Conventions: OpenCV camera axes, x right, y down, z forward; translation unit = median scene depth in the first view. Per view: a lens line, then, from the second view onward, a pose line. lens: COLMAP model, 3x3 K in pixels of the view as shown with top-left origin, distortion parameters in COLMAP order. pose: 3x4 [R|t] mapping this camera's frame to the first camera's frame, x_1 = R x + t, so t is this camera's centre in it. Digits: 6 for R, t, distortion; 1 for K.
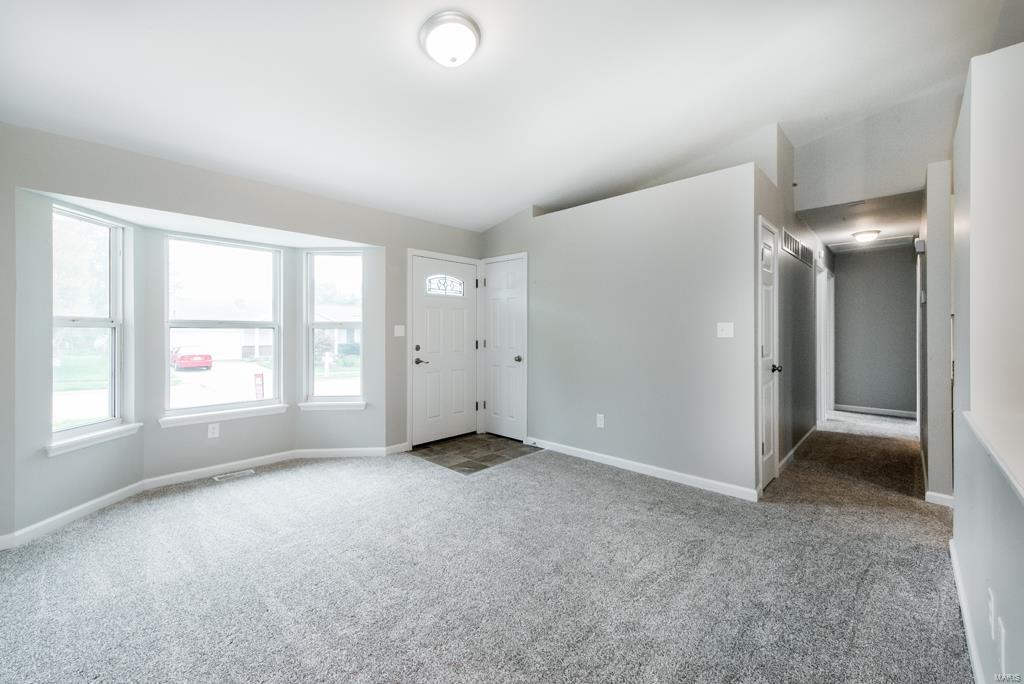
lens RADIAL K [[417.1, 0, 511.2], [0, 417.1, 332.0], [0, 0, 1]] dist [0.008898, -0.000051]
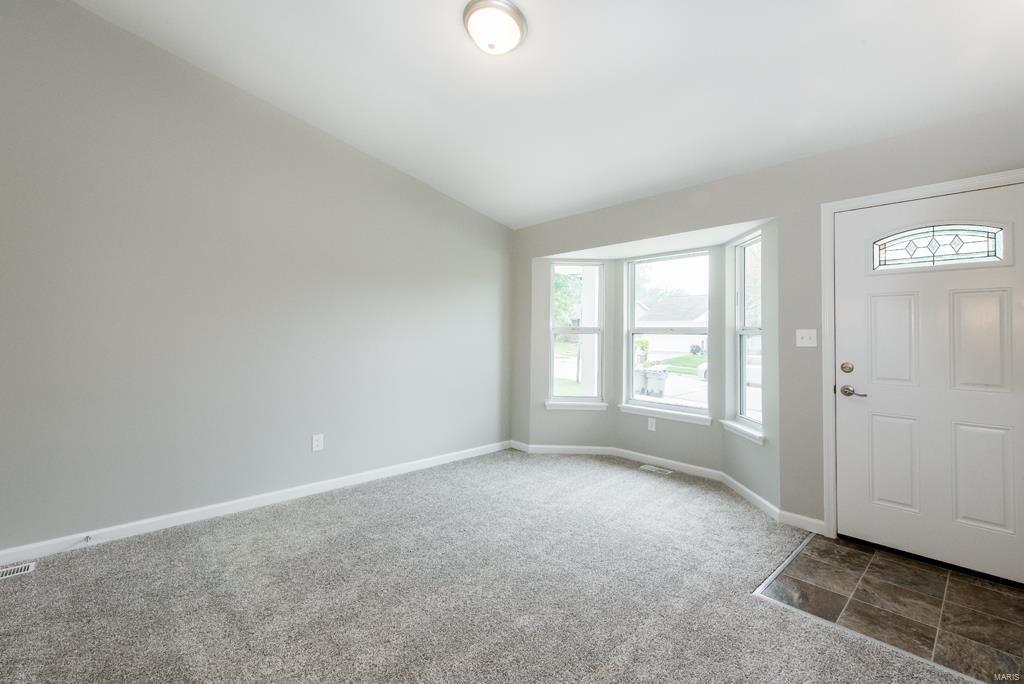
lens RADIAL K [[442.2, 0, 508.8], [0, 442.2, 323.2], [0, 0, 1]] dist [0.000246, -0.000263]
pose [[-0.071791, -0.024436, -0.997120, 0.469522], [-0.006675, 0.999689, -0.024018, -0.007066], [0.997397, 0.004931, -0.071932, 0.631279]]
